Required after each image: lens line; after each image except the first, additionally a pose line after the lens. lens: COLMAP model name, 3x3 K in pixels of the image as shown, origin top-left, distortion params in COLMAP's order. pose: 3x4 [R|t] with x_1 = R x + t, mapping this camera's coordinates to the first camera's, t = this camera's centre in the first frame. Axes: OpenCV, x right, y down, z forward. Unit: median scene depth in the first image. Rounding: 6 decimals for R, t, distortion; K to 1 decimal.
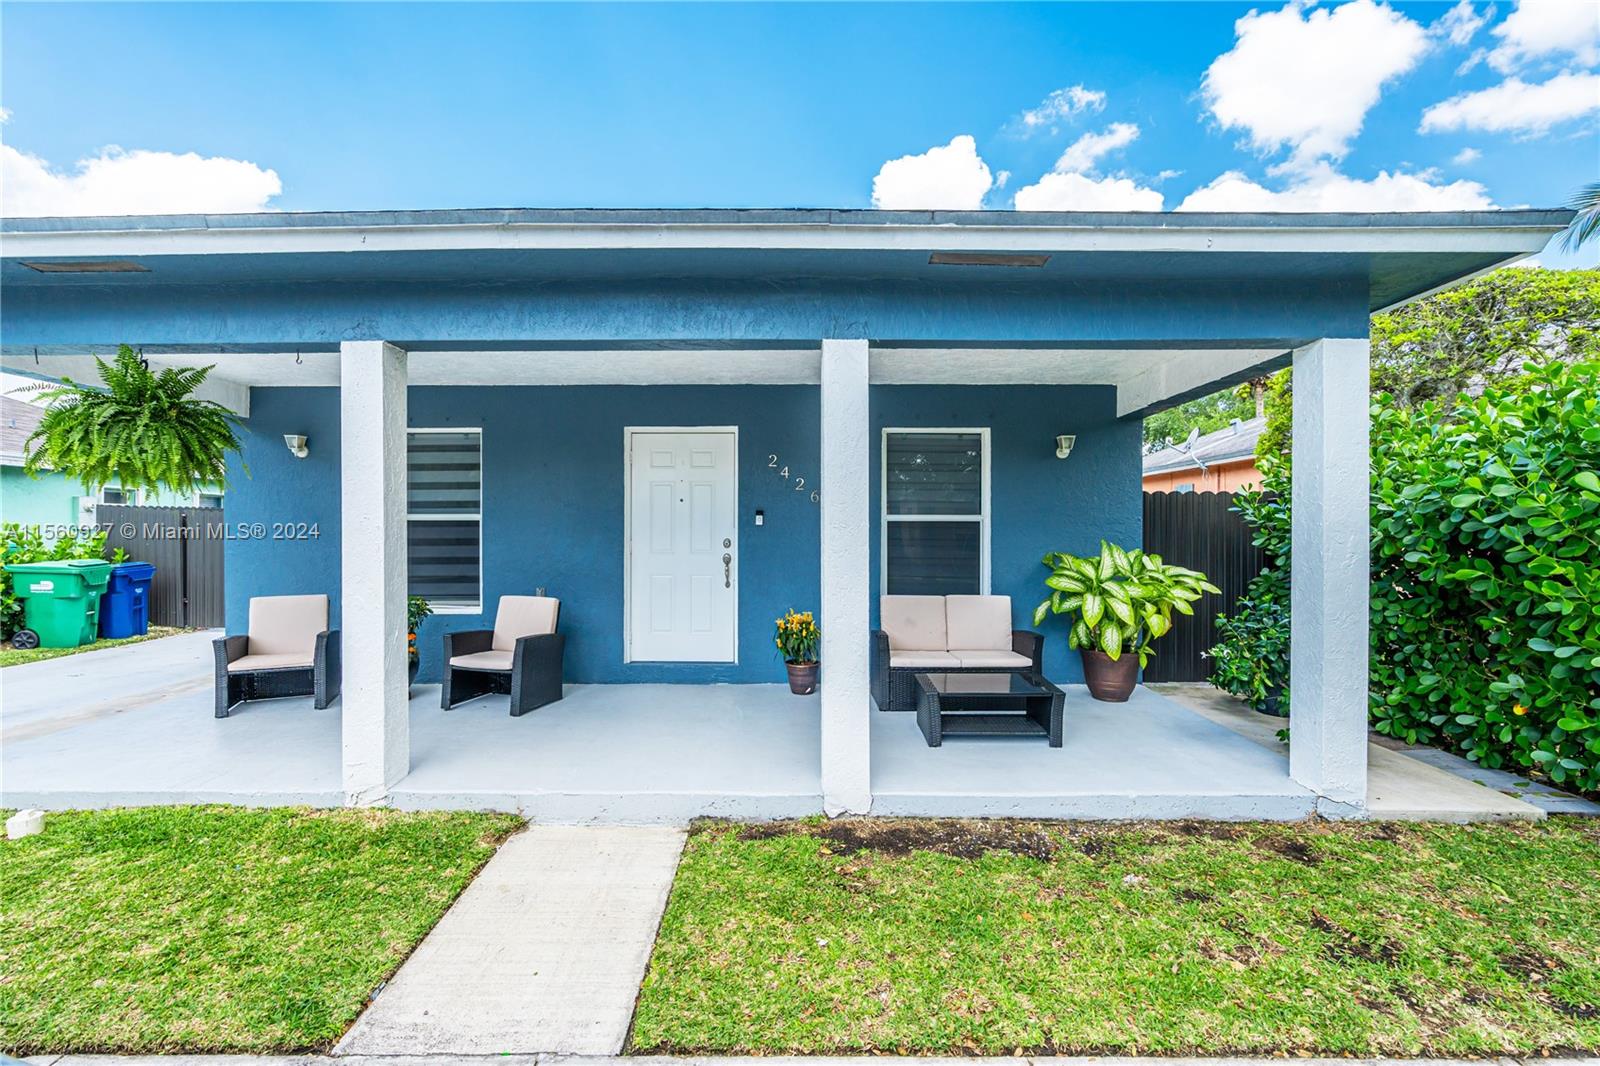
lens RADIAL K [[720.3, 0, 805.3], [0, 720.3, 529.0], [0, 0, 1]] dist [-0.004493, -0.000022]
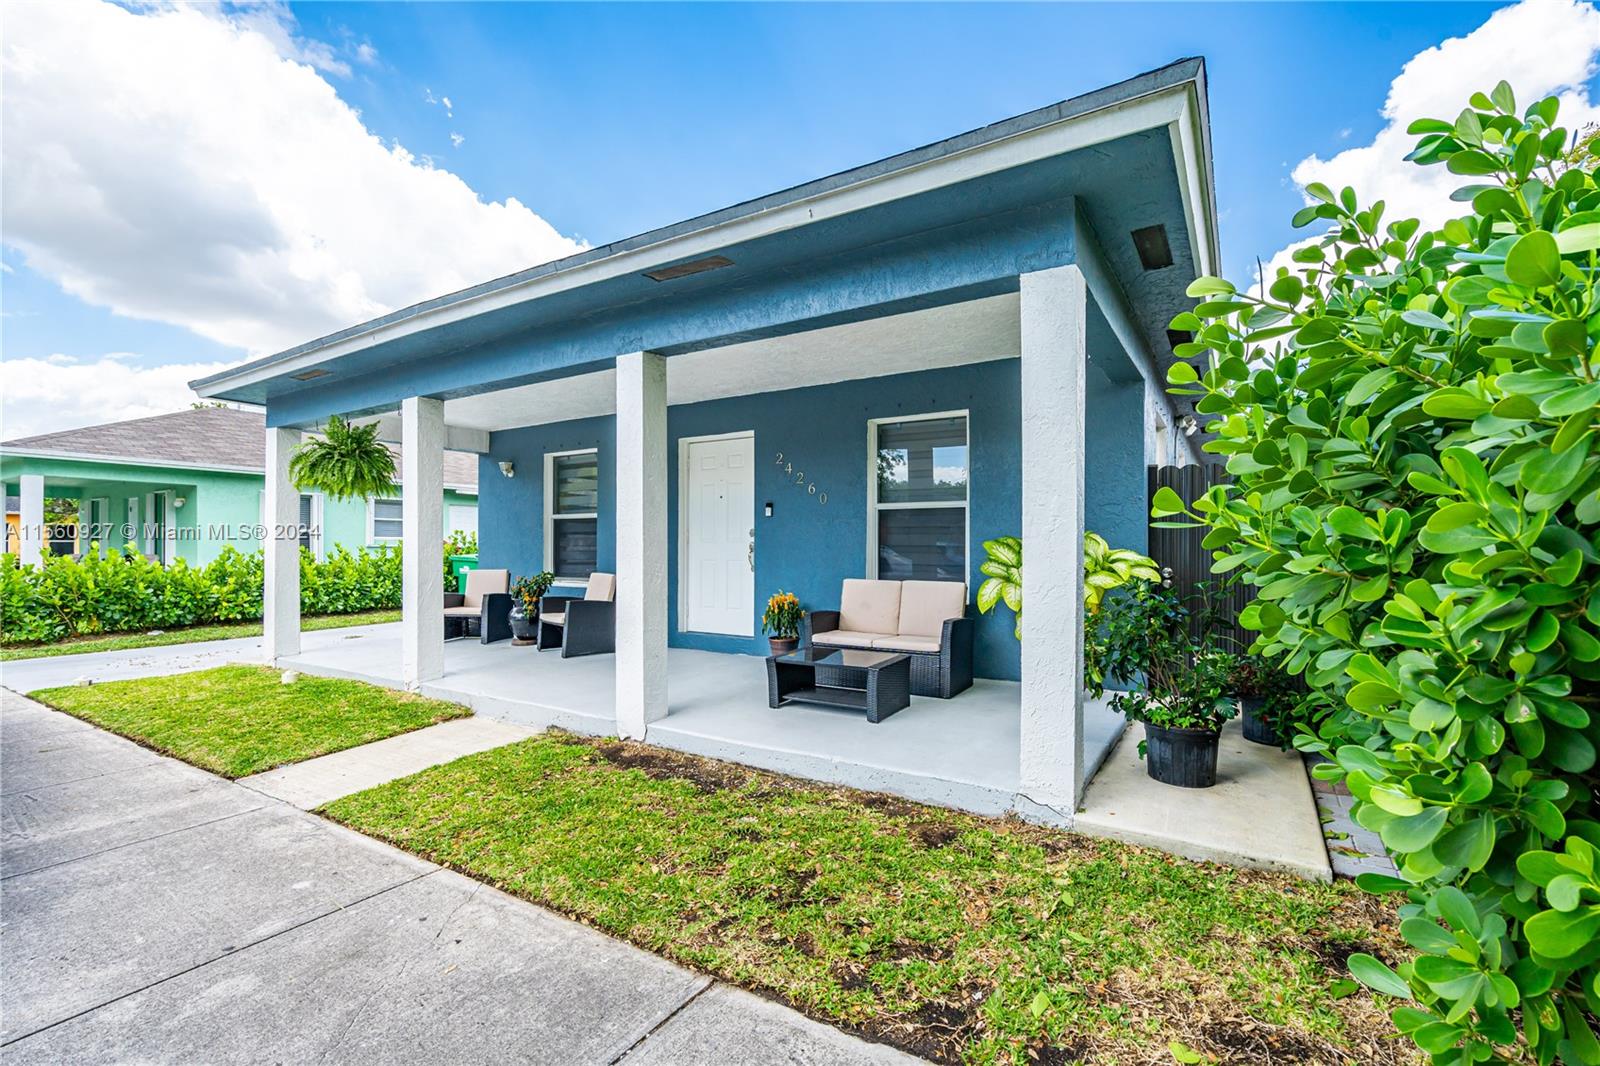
lens RADIAL K [[720.3, 0, 786.9], [0, 720.3, 543.7], [0, 0, 1]] dist [-0.004493, -0.000022]
pose [[0.847103, -0.002263, -0.531425, 0.943569], [0.003153, 0.999995, 0.000767, 0.061671], [0.531420, -0.002326, 0.847105, 0.098798]]
